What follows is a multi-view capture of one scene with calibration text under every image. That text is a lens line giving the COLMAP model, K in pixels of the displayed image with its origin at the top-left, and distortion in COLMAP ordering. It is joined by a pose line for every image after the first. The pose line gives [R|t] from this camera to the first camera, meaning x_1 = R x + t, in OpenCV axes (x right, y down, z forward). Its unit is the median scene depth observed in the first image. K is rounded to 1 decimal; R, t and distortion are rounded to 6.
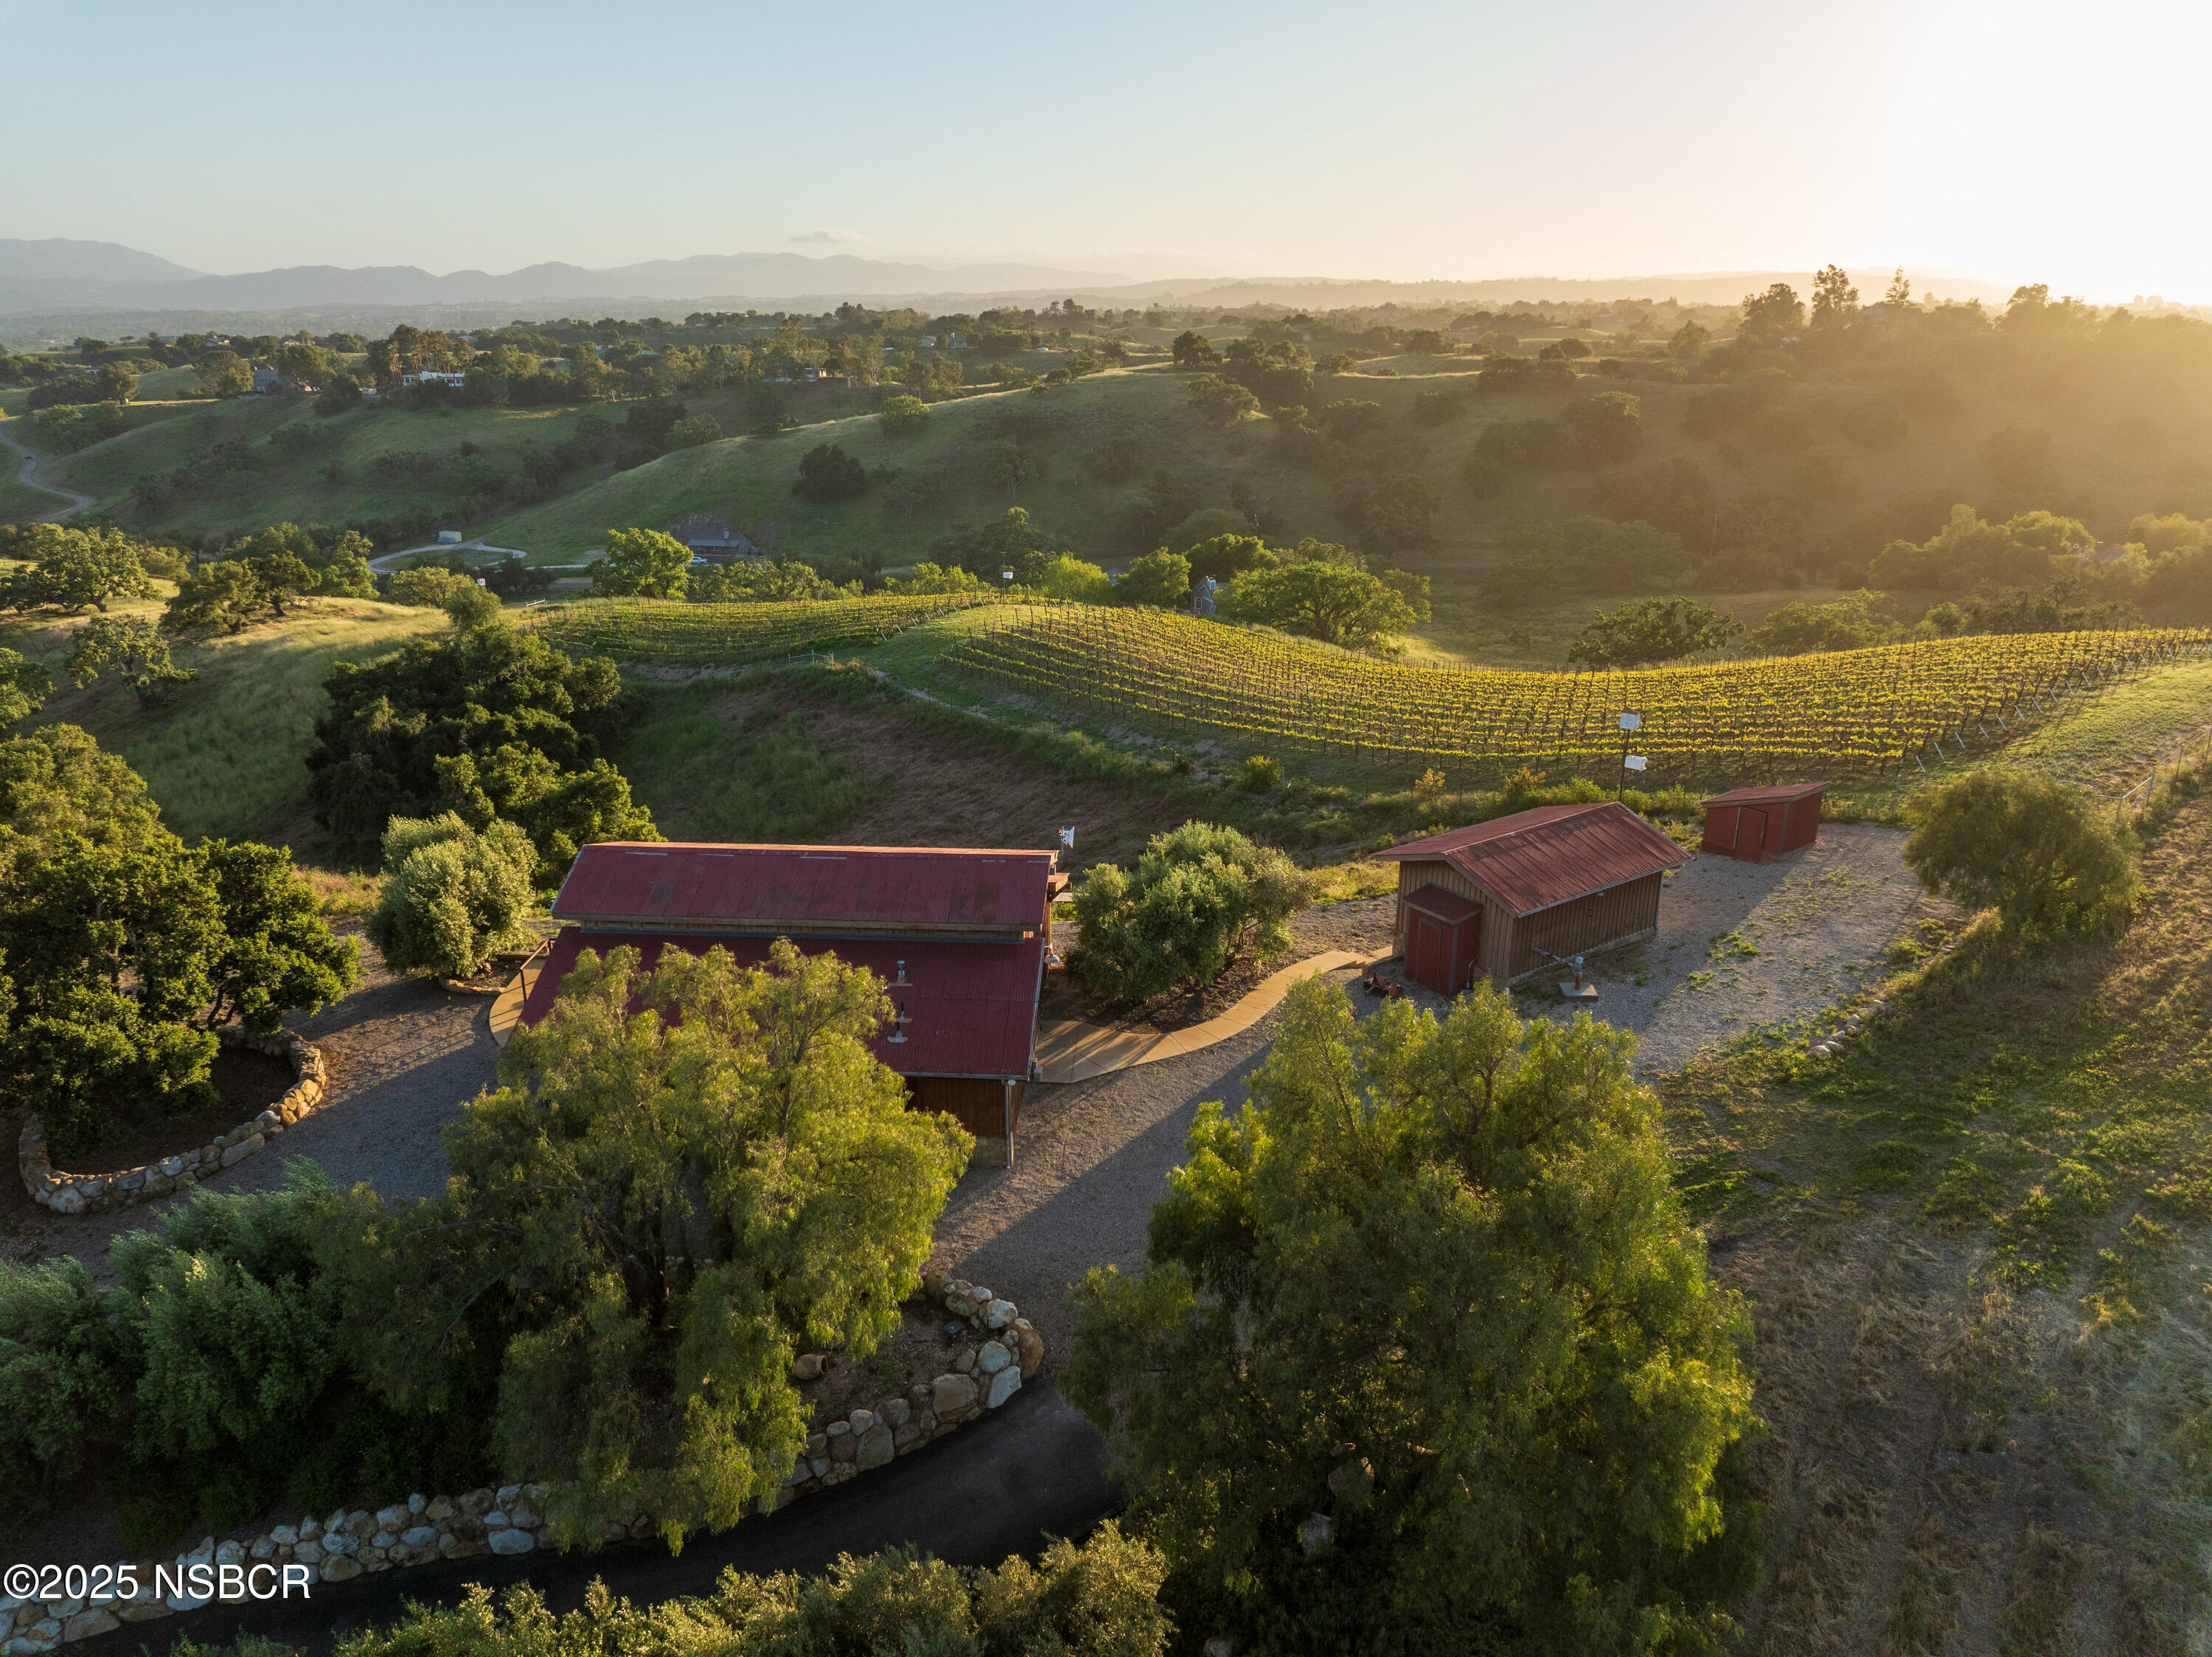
lens RADIAL K [[1569.8, 0, 1110.1], [0, 1569.8, 835.3], [0, 0, 1]] dist [-0.038081, 0.000637]
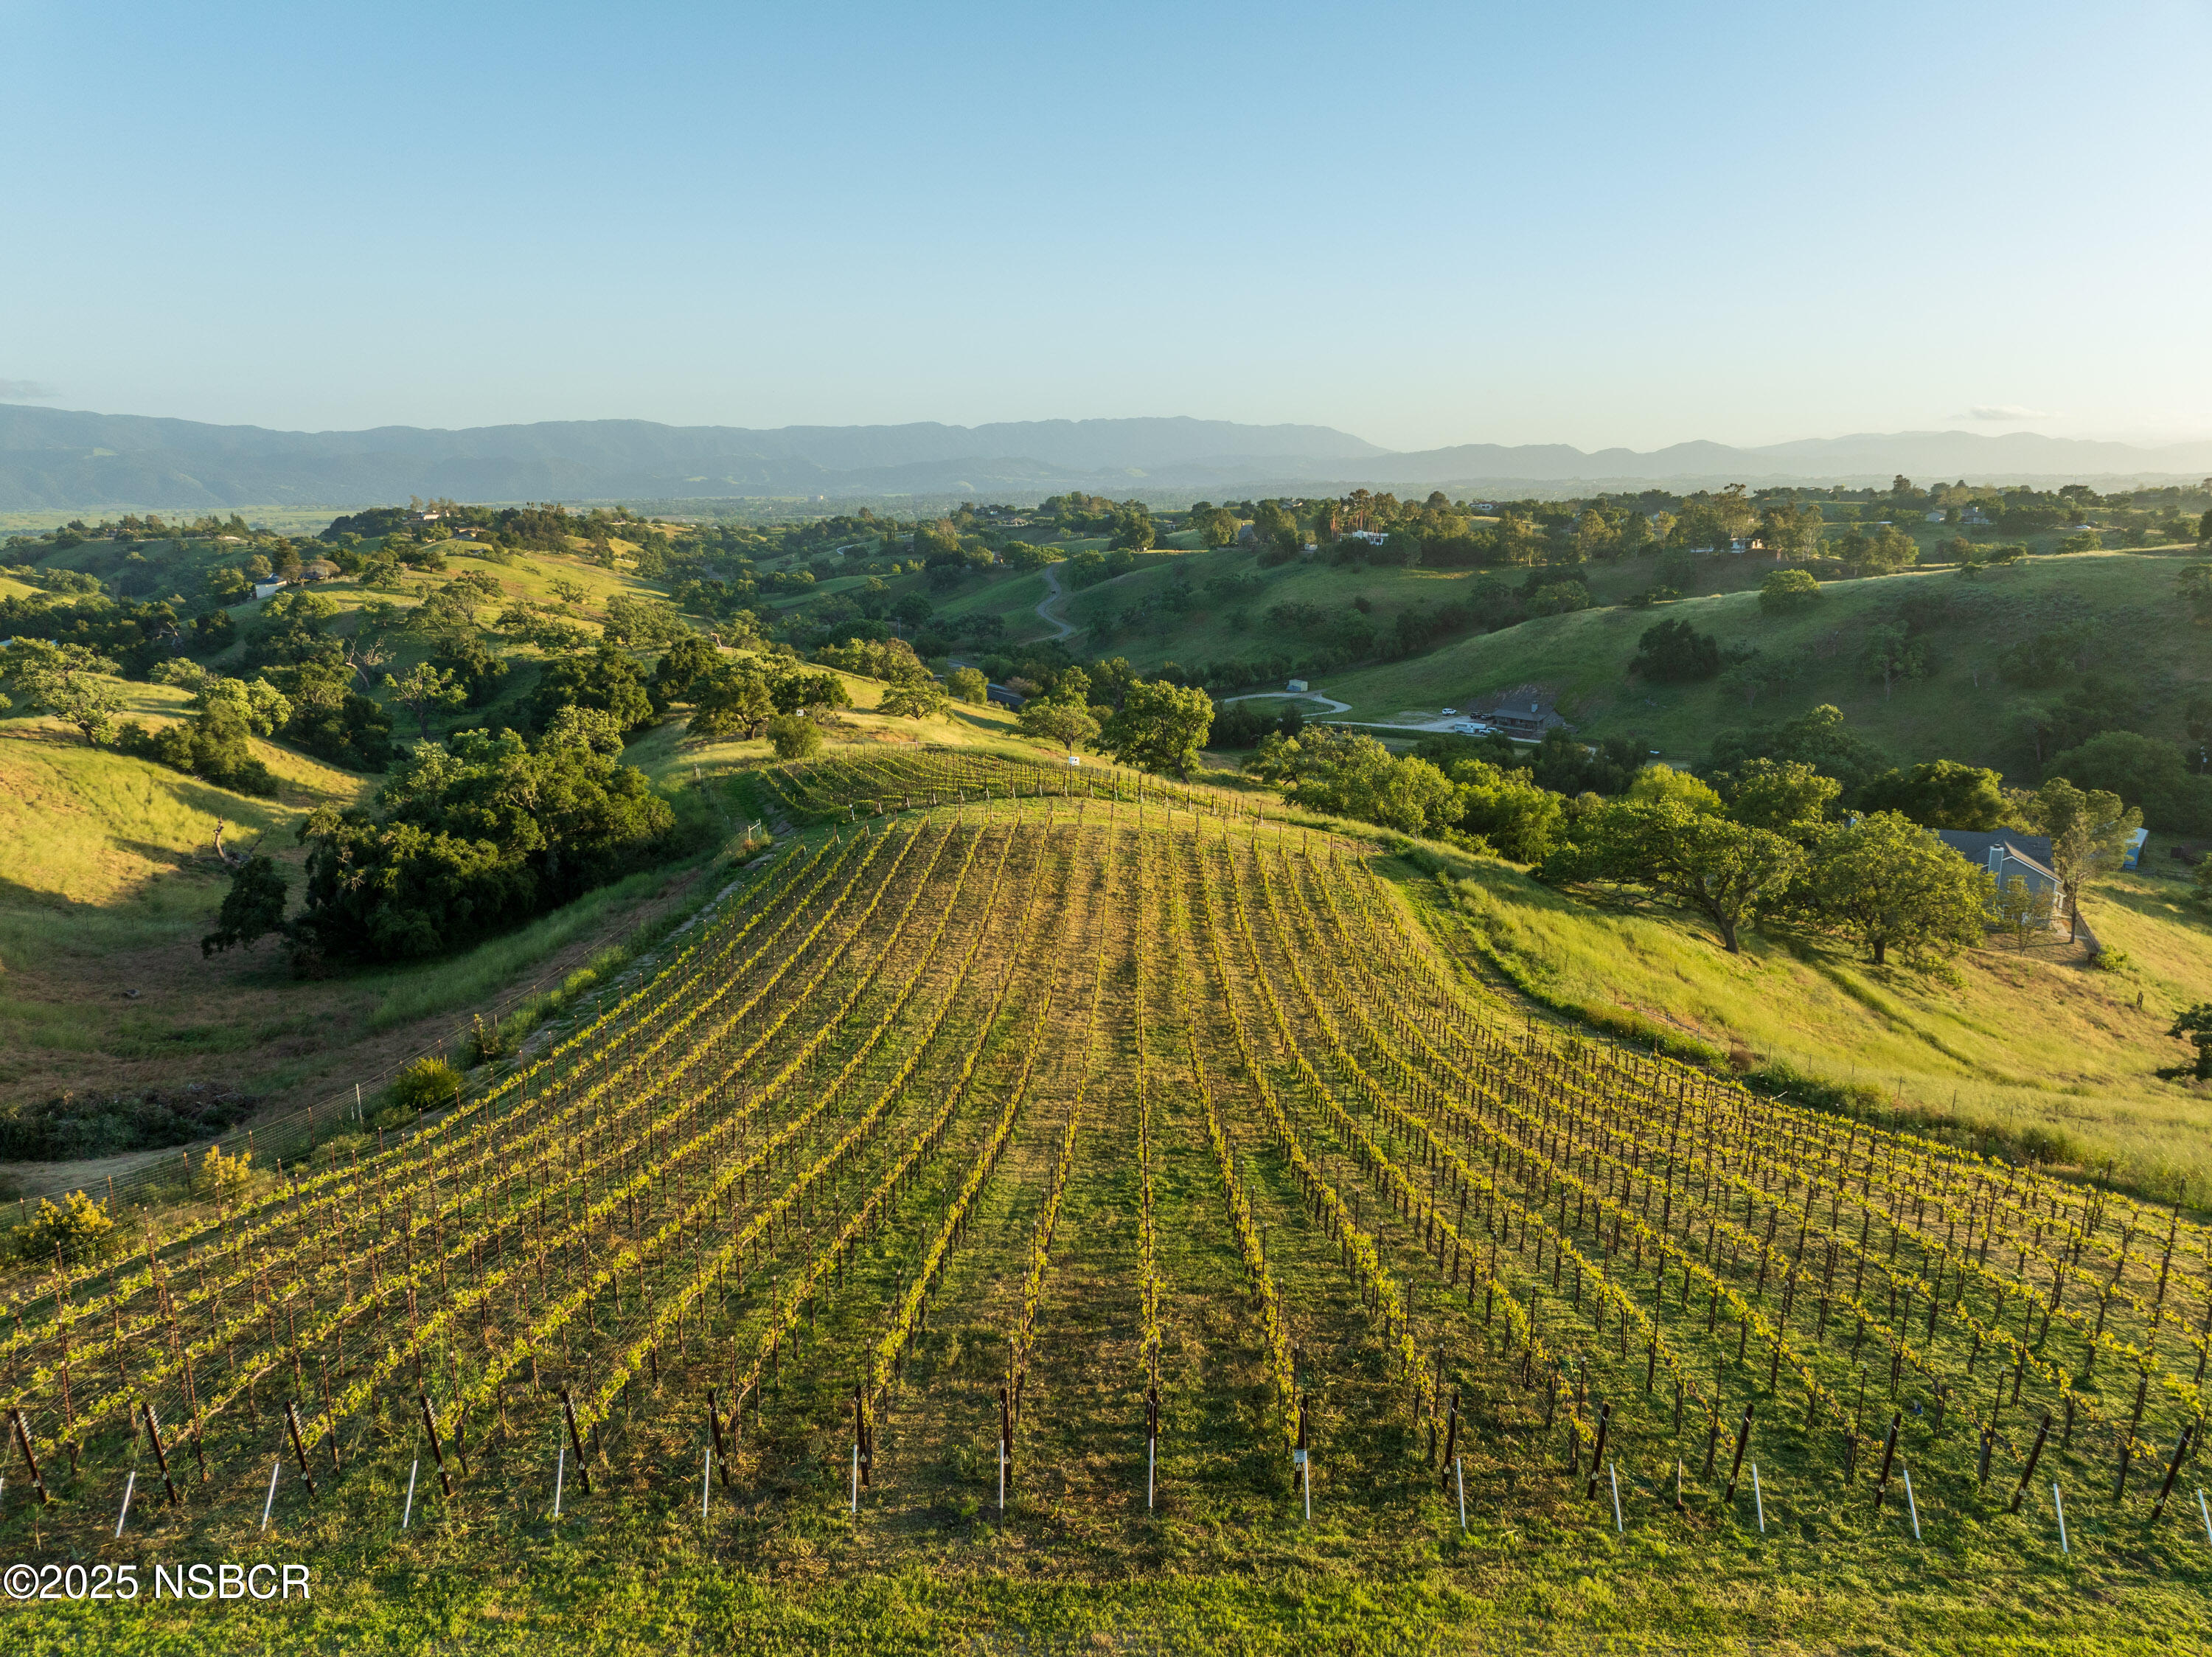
lens RADIAL K [[1569.8, 0, 1104.4], [0, 1569.8, 827.4], [0, 0, 1]] dist [-0.038081, 0.000637]
pose [[0.769919, 0.133870, -0.623942, 0.135637], [-0.202054, 0.978583, -0.039367, -0.034306], [0.605309, 0.156379, 0.780478, 0.132895]]
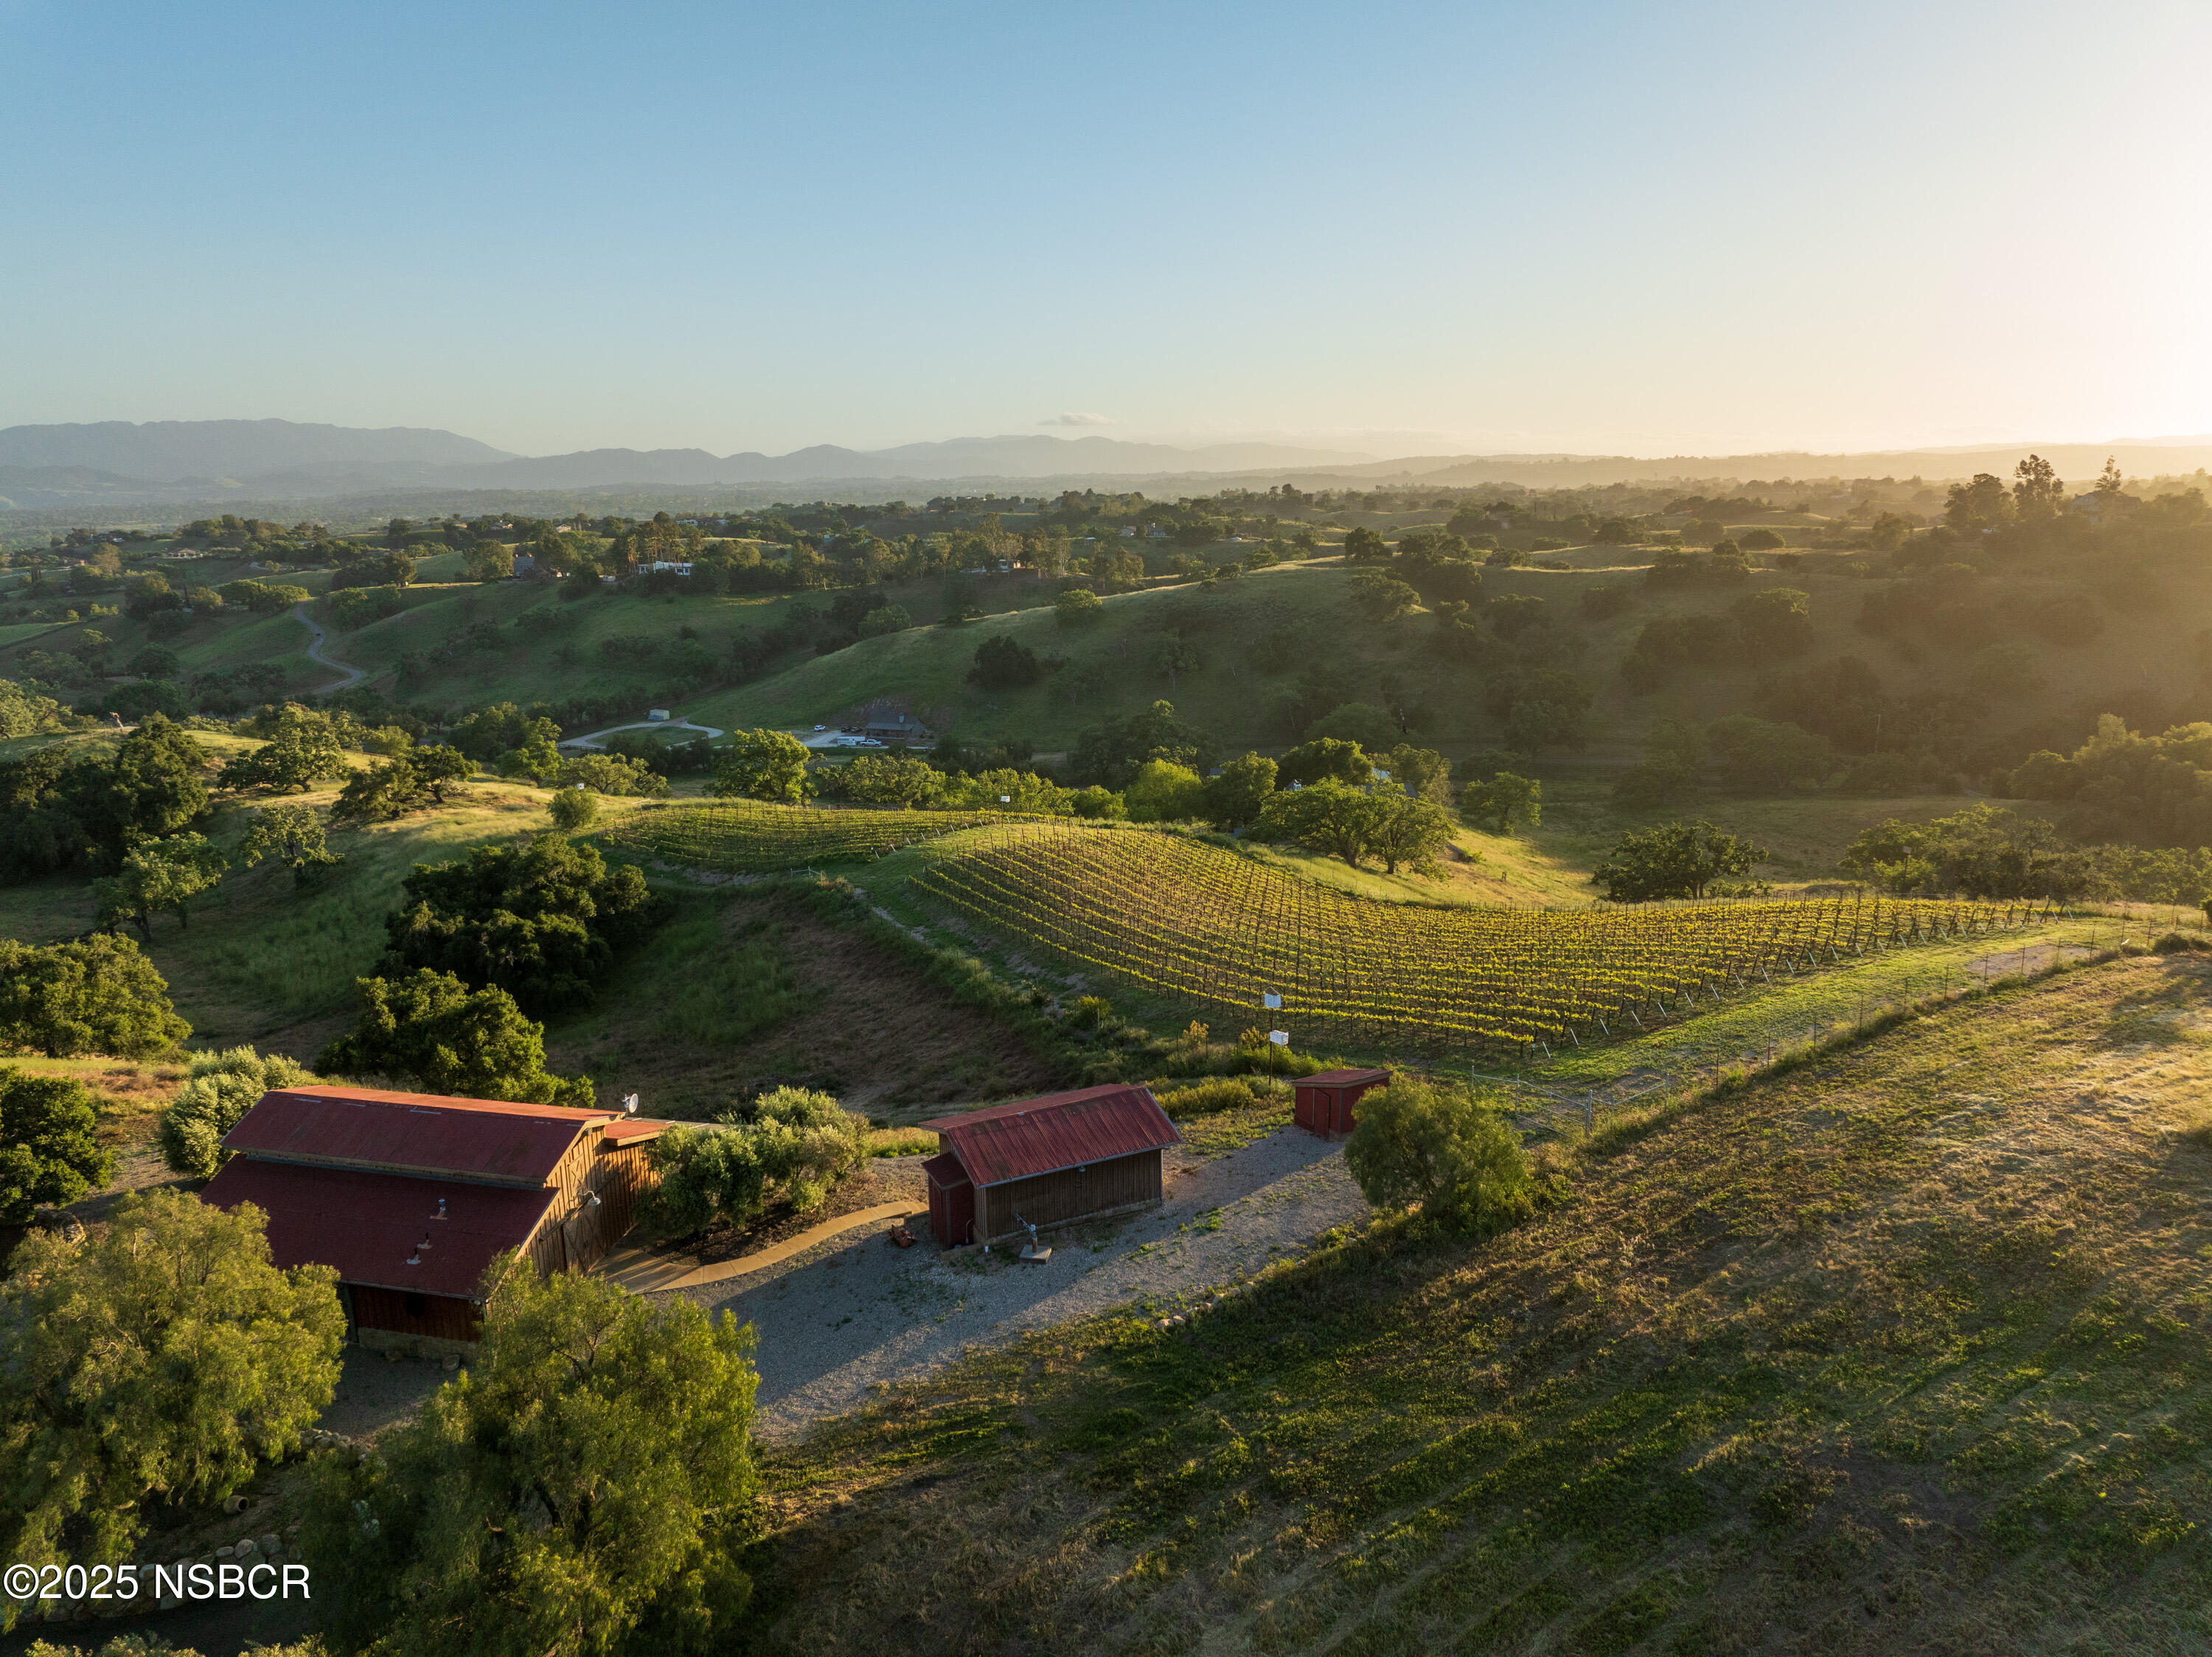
lens RADIAL K [[1569.8, 0, 1109.4], [0, 1569.8, 839.8], [0, 0, 1]] dist [-0.038081, 0.000637]
pose [[0.988199, 0.026614, -0.150845, 0.055193], [-0.041791, 0.994274, -0.098354, -0.010427], [0.147364, 0.103498, 0.983652, -0.020936]]
